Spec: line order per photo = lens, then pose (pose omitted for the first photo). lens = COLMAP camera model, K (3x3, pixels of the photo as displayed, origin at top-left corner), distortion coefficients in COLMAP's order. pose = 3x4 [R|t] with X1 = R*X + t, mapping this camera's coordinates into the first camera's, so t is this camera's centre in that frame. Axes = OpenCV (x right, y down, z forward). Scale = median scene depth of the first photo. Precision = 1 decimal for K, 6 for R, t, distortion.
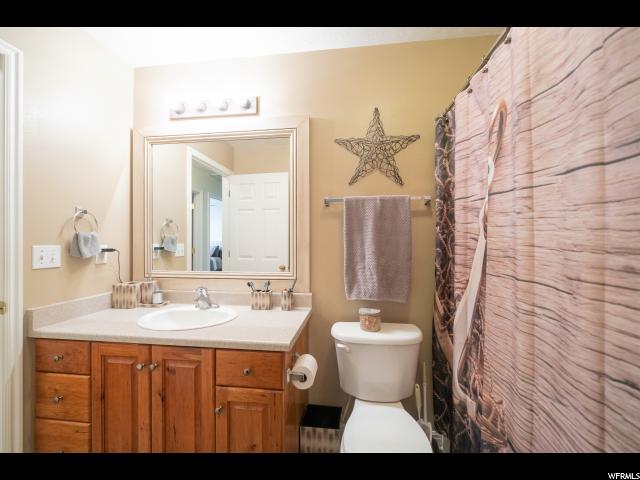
lens RADIAL K [[256.7, 0, 321.9], [0, 256.7, 242.4], [0, 0, 1]] dist [-0.004095, -0.000182]
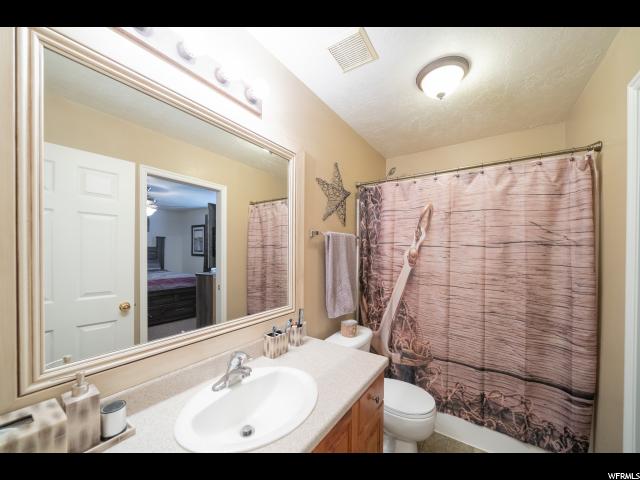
lens RADIAL K [[256.7, 0, 305.5], [0, 256.7, 252.7], [0, 0, 1]] dist [-0.004095, -0.000182]
pose [[0.447072, -0.008551, 0.894457, -1.706196], [-0.004584, 0.999919, 0.011851, -0.160033], [-0.894486, -0.009398, 0.446997, 0.966016]]
